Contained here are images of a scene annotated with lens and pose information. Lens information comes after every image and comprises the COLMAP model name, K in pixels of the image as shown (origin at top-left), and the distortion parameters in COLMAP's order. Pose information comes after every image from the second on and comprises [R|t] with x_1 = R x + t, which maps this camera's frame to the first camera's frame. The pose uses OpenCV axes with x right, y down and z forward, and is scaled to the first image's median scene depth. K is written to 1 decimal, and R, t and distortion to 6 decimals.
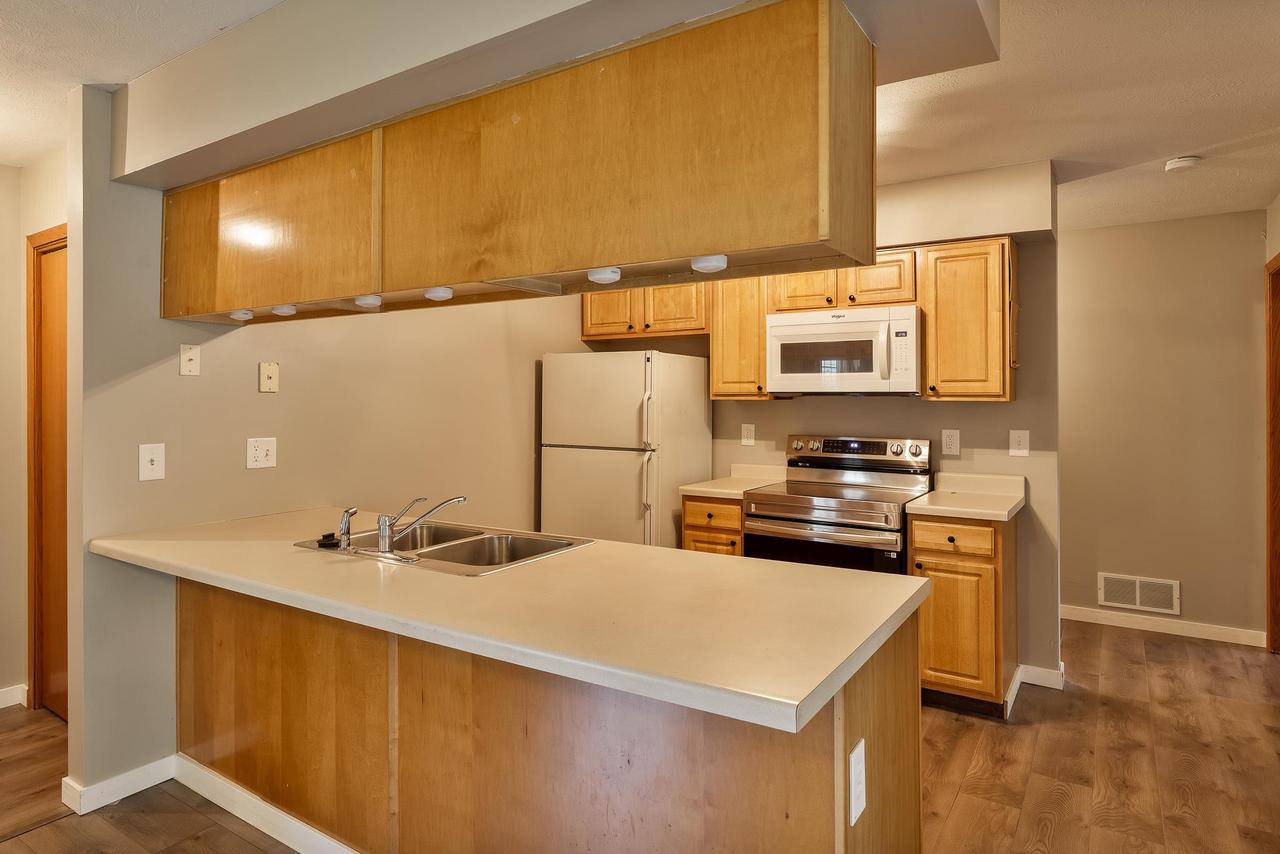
lens RADIAL K [[741.4, 0, 613.5], [0, 741.4, 389.7], [0, 0, 1]] dist [-0.000032, 0.000929]
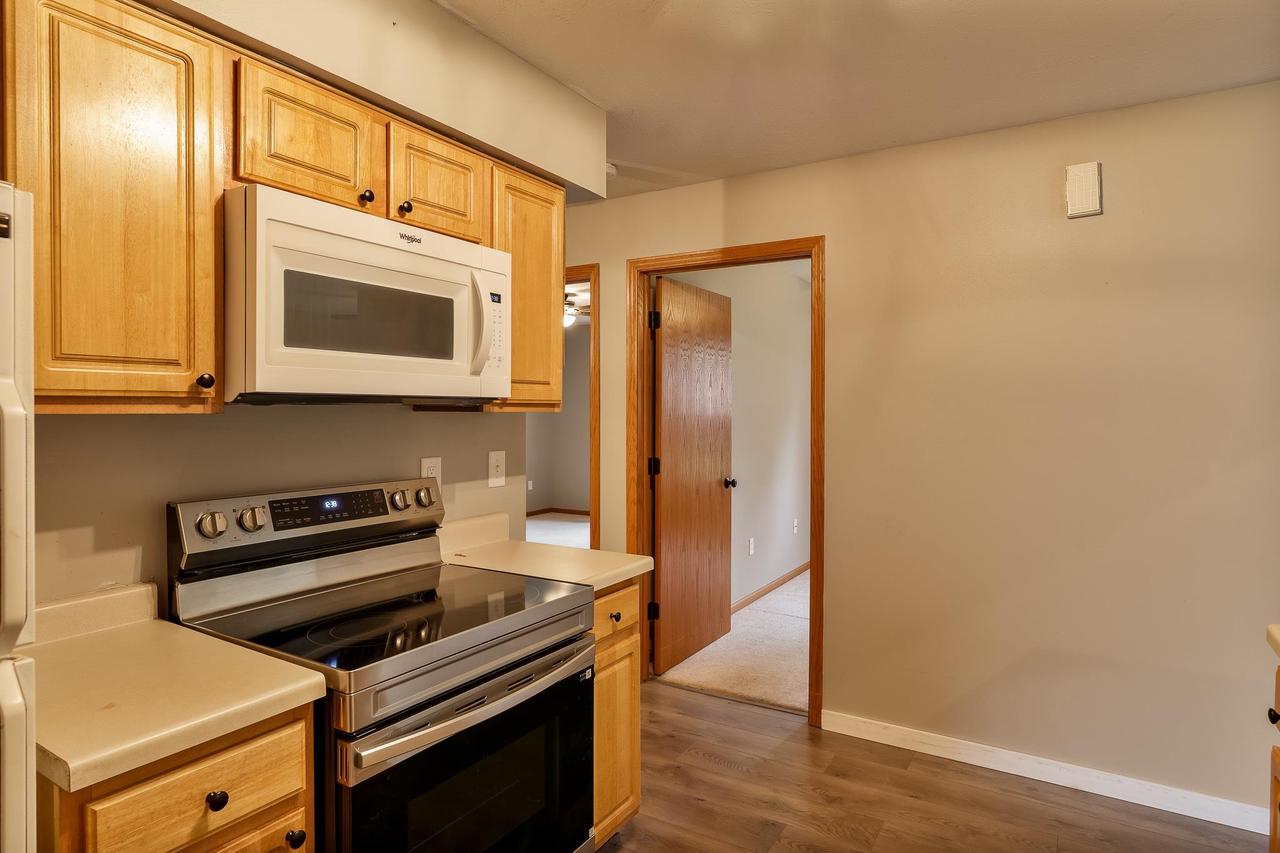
lens RADIAL K [[721.9, 0, 631.2], [0, 721.9, 418.0], [0, 0, 1]] dist [-0.001219, 0.000200]
pose [[-0.049972, -0.015380, 0.998632, -0.174737], [-0.012862, 0.999808, 0.014754, 0.008586], [-0.998668, -0.012107, -0.050160, 0.886393]]
